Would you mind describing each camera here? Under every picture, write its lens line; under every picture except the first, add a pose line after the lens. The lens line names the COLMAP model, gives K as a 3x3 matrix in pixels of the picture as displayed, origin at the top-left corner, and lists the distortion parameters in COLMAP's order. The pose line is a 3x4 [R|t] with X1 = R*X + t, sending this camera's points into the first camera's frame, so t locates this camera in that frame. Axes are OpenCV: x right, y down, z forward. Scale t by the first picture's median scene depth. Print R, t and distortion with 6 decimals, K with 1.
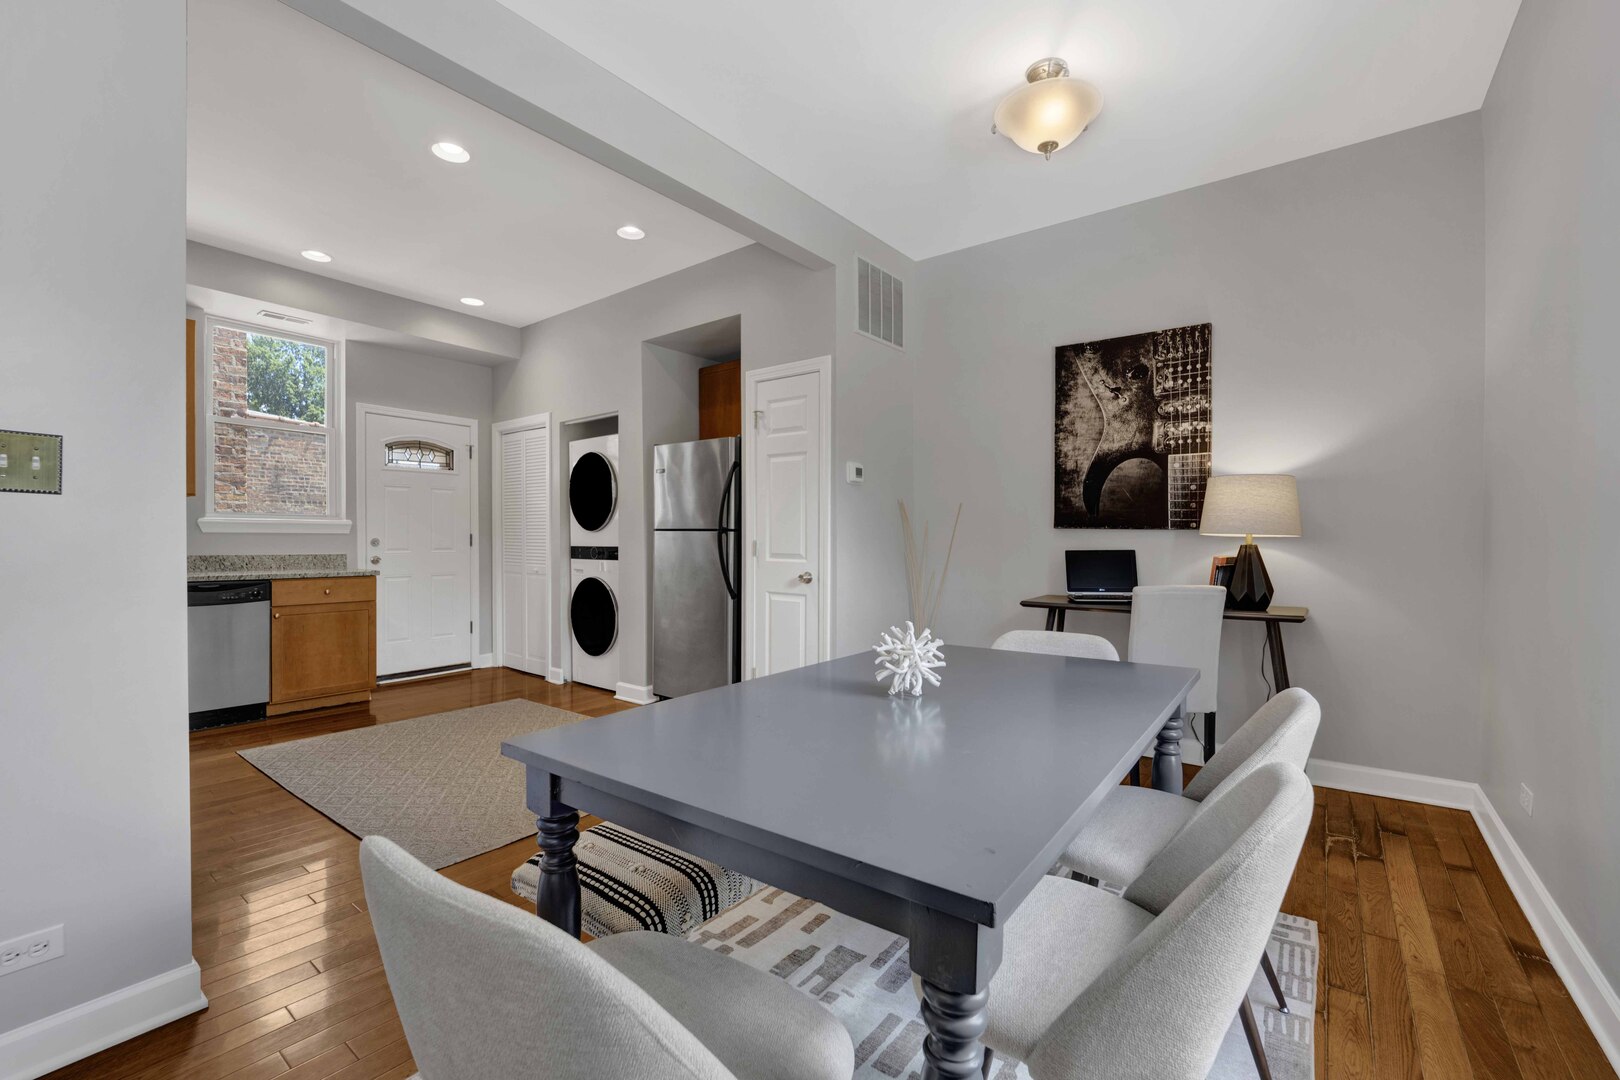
lens RADIAL K [[669.7, 0, 803.6], [0, 669.7, 551.0], [0, 0, 1]] dist [-0.024805, -0.000126]
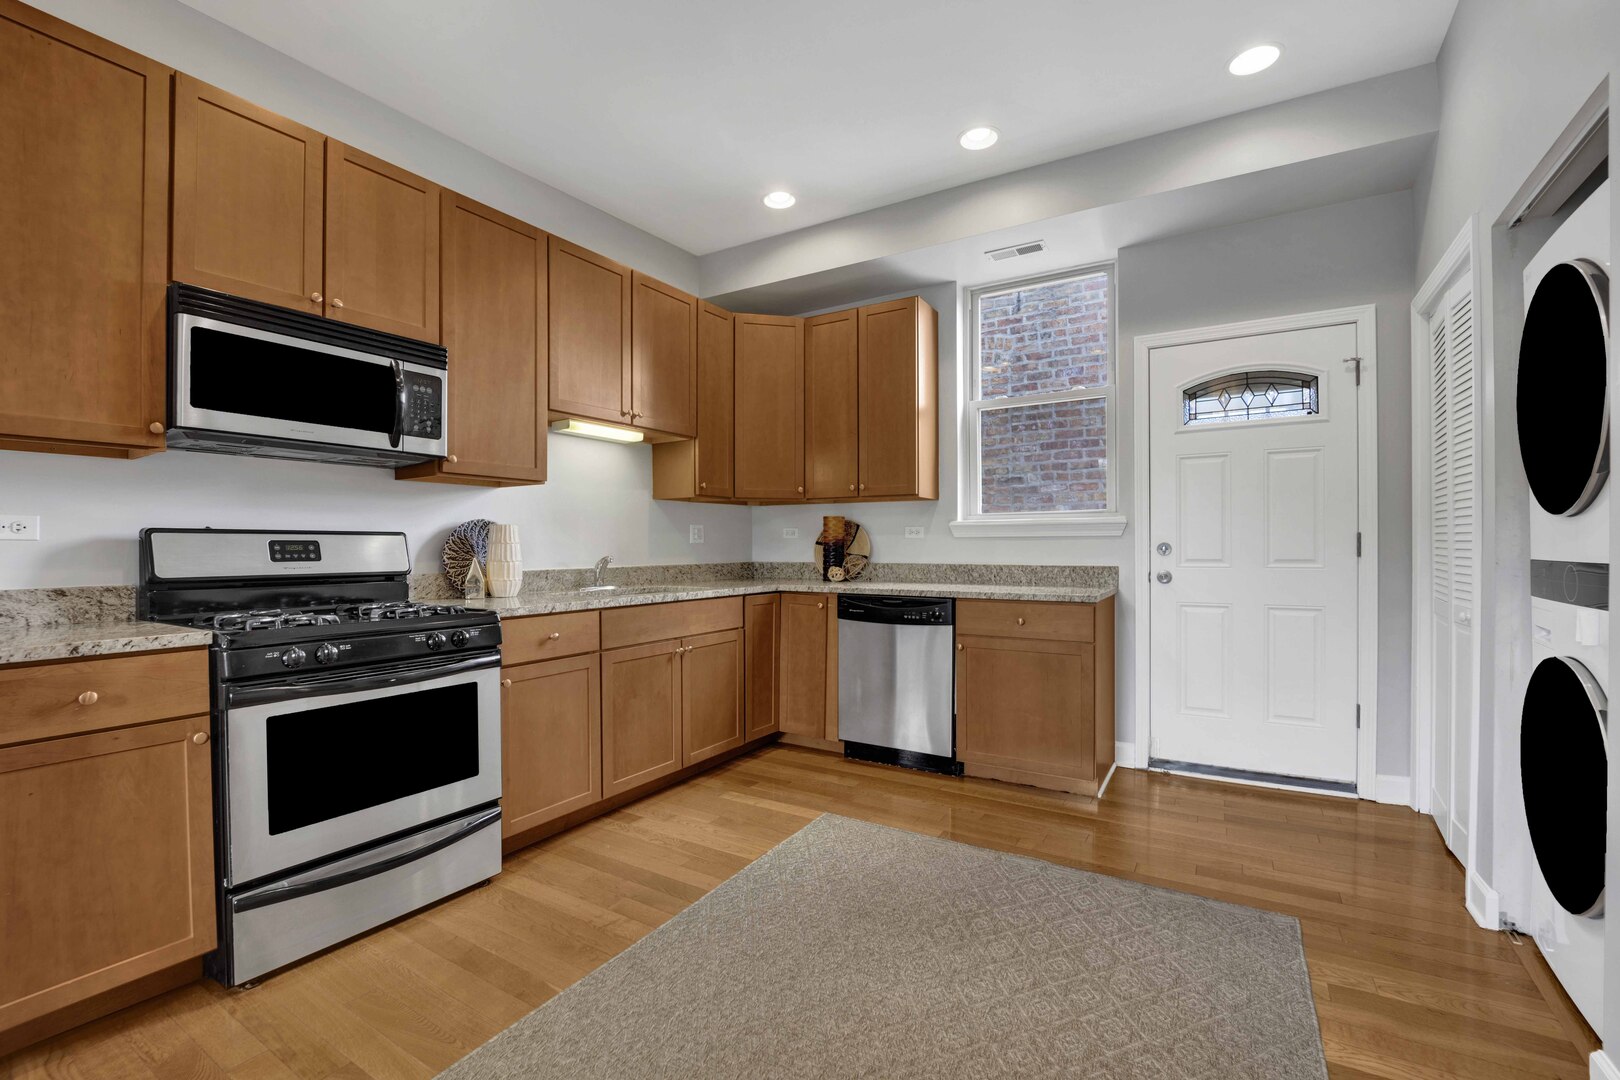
lens RADIAL K [[681.9, 0, 807.9], [0, 681.9, 551.7], [0, 0, 1]] dist [-0.021423, -0.000311]
pose [[0.105759, 0.004161, -0.994383, -0.058616], [-0.011456, 0.999930, 0.002966, -0.012580], [0.994326, 0.011078, 0.105800, 0.902379]]
